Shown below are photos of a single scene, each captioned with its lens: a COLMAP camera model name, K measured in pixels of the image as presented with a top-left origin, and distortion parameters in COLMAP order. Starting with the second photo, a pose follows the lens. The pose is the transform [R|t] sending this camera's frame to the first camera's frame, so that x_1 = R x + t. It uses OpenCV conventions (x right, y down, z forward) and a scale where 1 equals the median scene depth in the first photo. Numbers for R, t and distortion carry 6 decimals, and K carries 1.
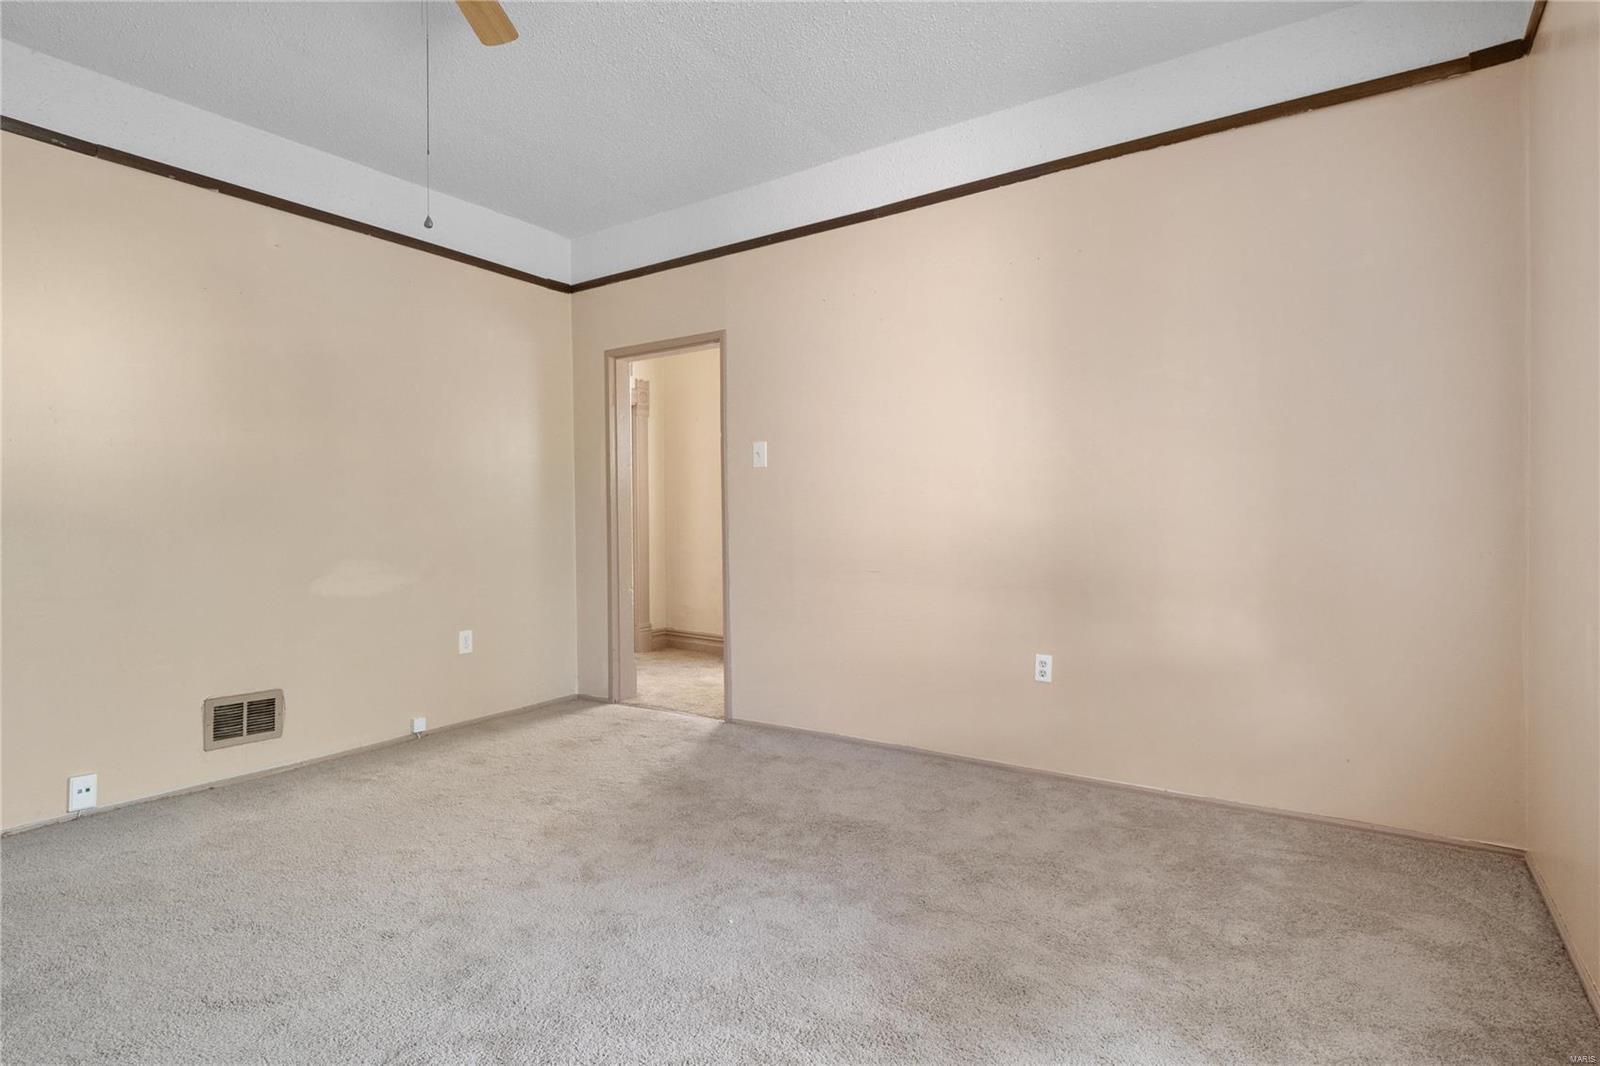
lens RADIAL K [[825.7, 0, 795.6], [0, 825.7, 532.5], [0, 0, 1]] dist [0.003036, 0.000331]
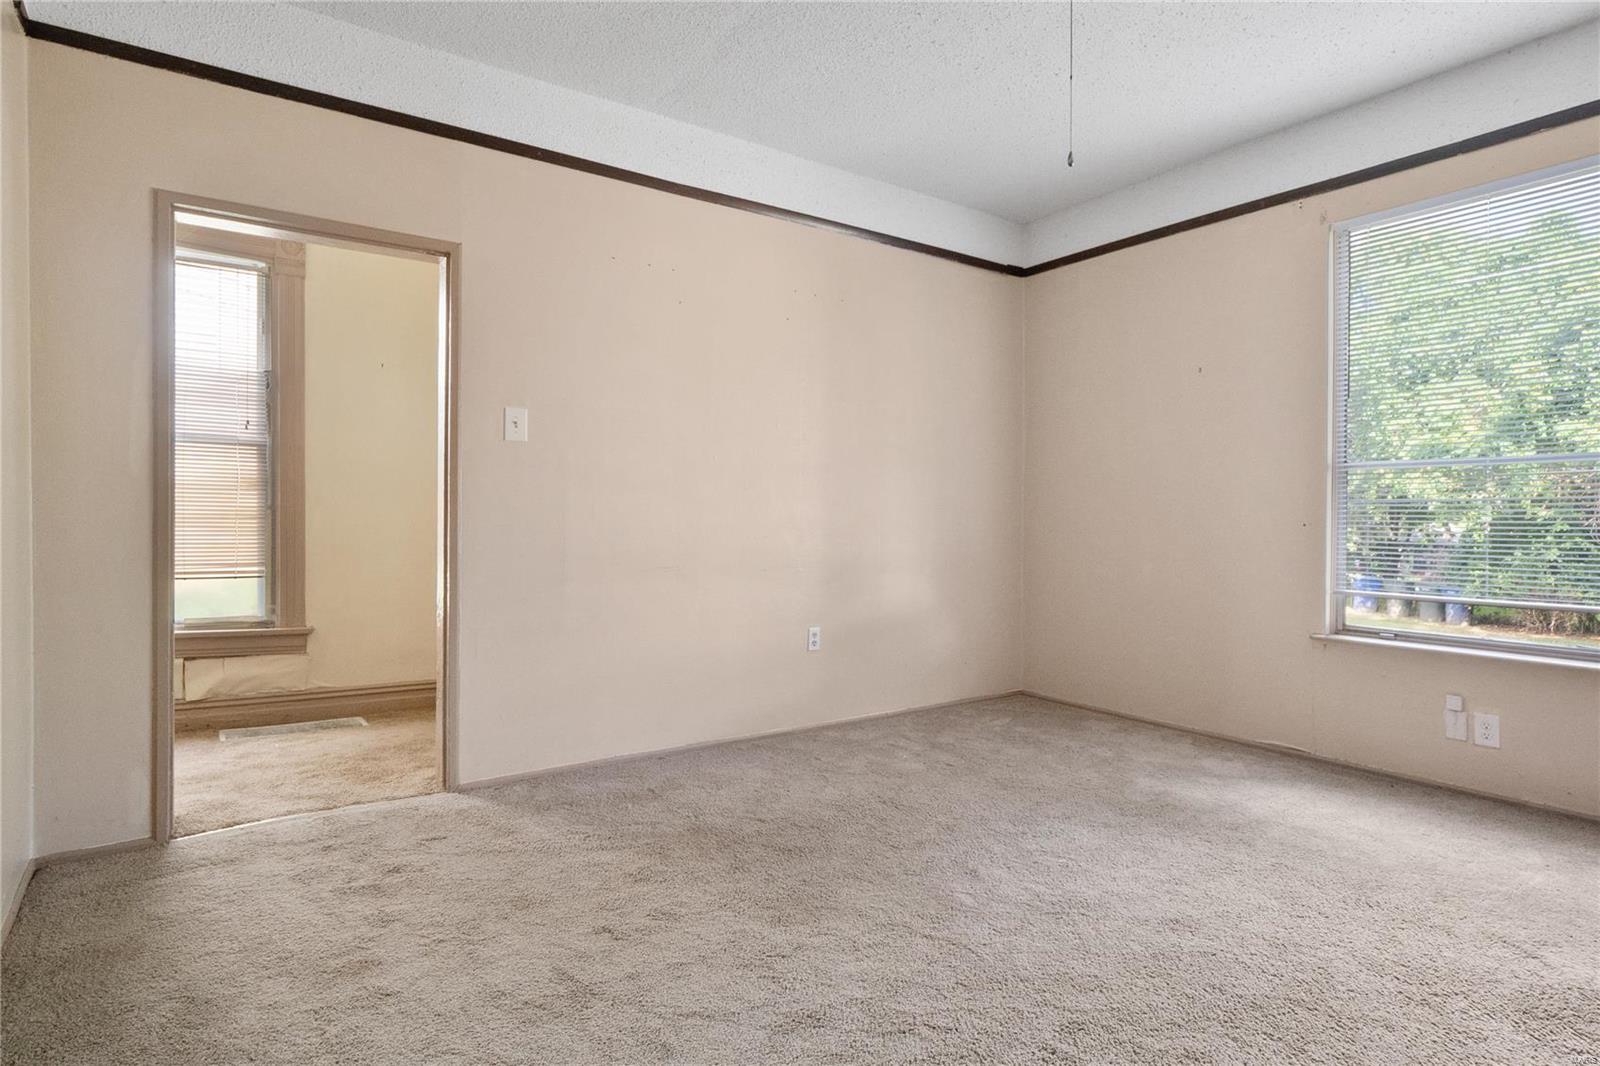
lens RADIAL K [[847.8, 0, 799.5], [0, 847.8, 520.5], [0, 0, 1]] dist [-0.000807, -0.000317]
pose [[0.355286, -0.000814, 0.934757, -0.817512], [0.005852, 0.999982, -0.001353, -0.003379], [-0.934739, 0.005951, 0.355284, 0.569127]]
